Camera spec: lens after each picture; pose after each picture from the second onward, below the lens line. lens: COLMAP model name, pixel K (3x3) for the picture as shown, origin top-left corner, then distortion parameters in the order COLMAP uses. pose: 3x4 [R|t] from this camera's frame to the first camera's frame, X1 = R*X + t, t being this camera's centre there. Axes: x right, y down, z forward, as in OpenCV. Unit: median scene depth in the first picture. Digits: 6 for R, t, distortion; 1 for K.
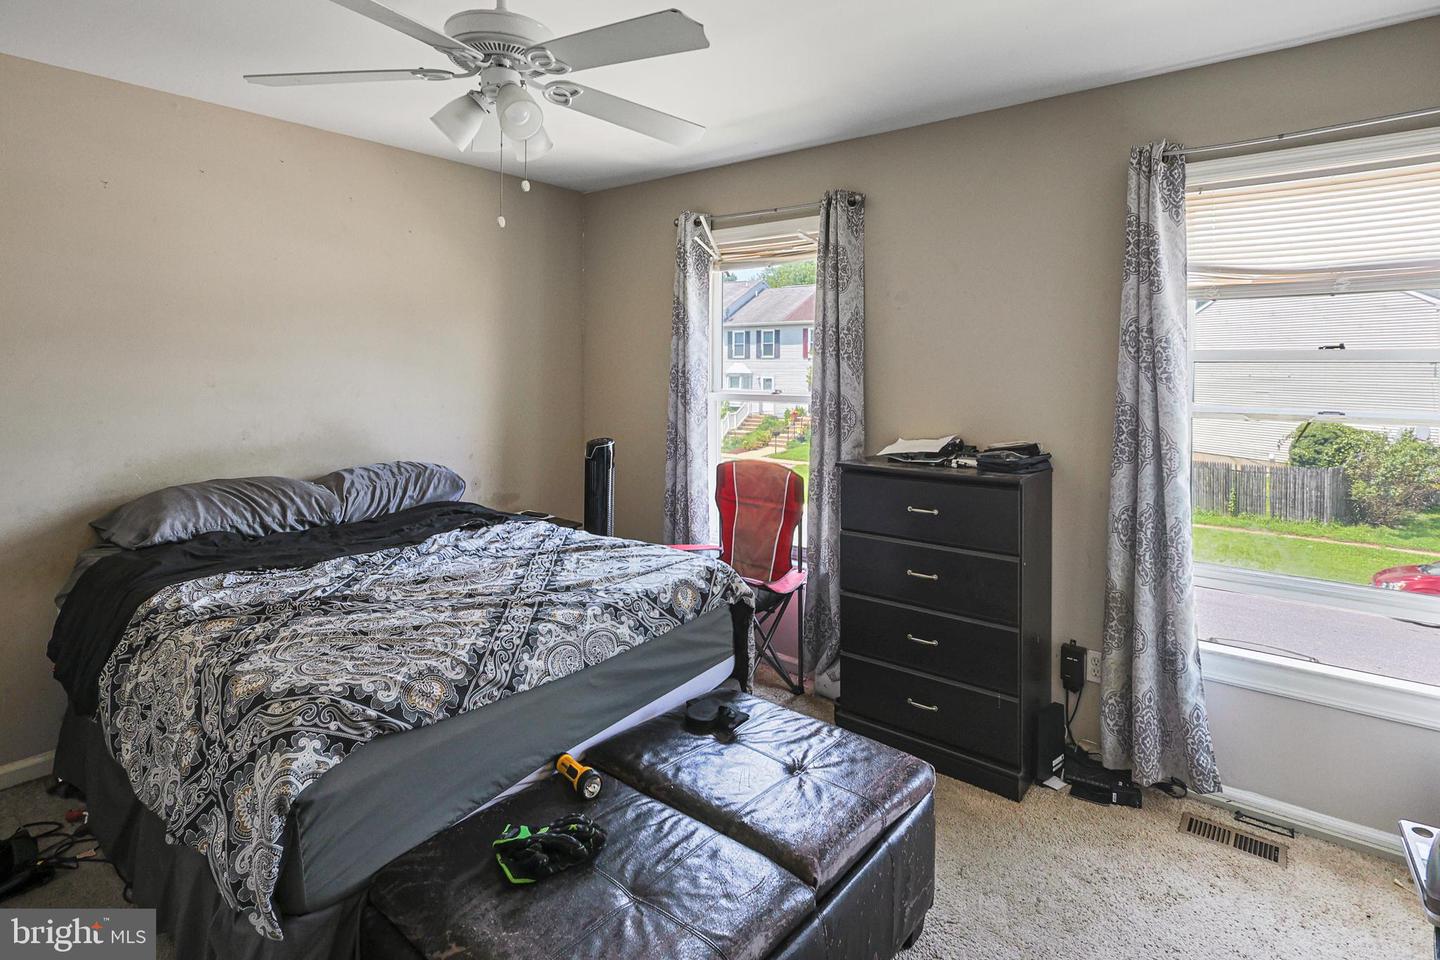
lens RADIAL K [[710.6, 0, 720.0], [0, 710.6, 480.0], [0, 0, 1]] dist [-0.000762, -0.000017]
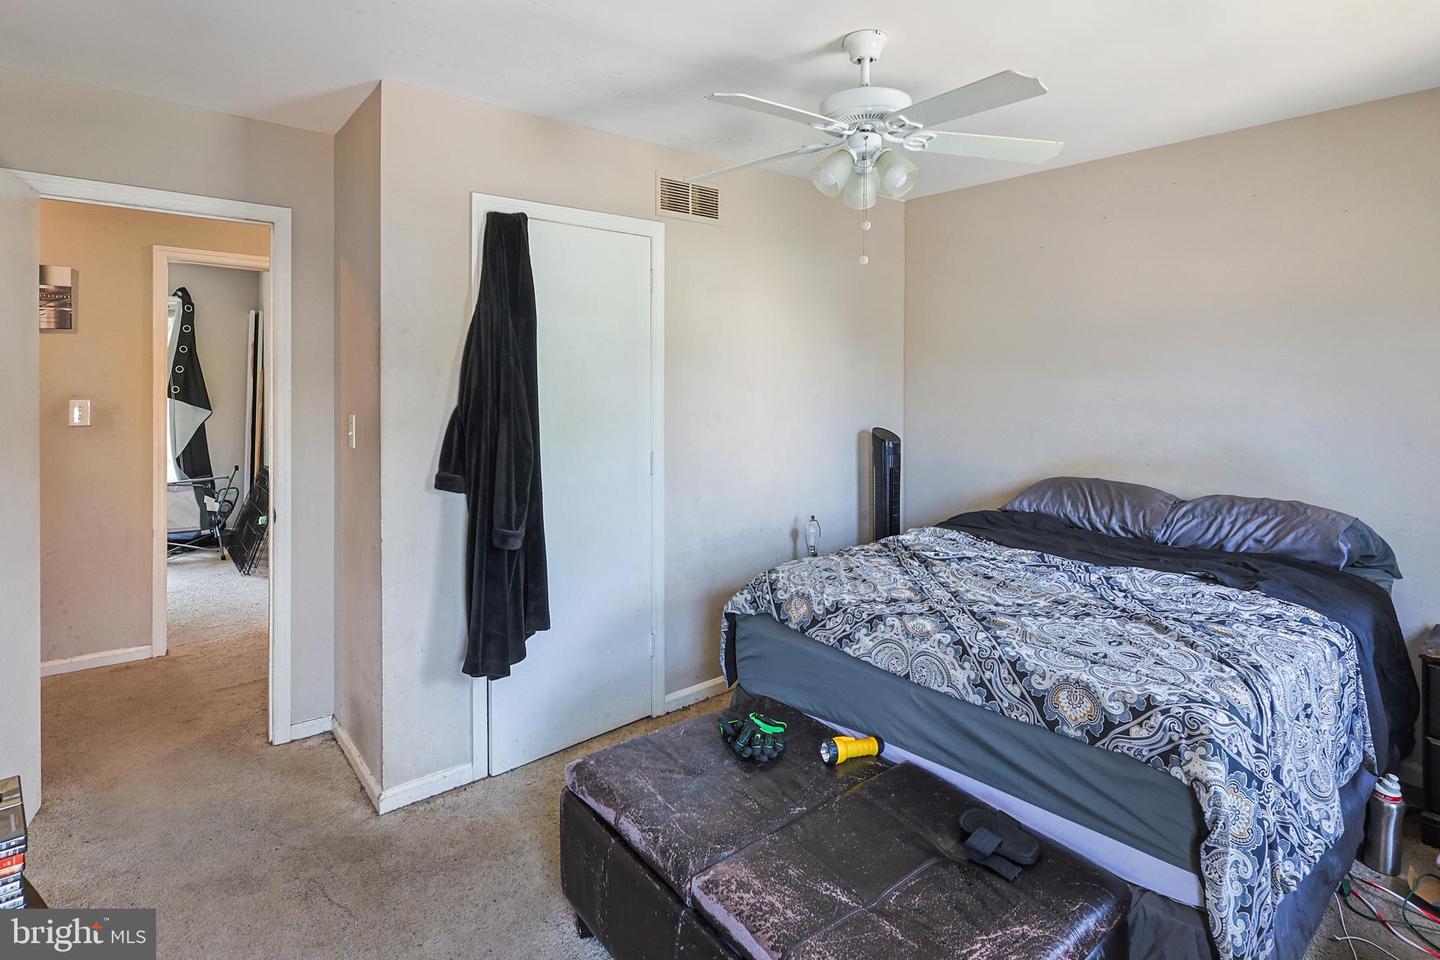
lens RADIAL K [[710.6, 0, 720.0], [0, 710.6, 480.0], [0, 0, 1]] dist [-0.000762, -0.000017]
pose [[-0.195456, 0.136734, -0.971134, 0.765577], [-0.159558, 0.972606, 0.169054, -0.133970], [0.967646, 0.187995, -0.168285, 0.808225]]
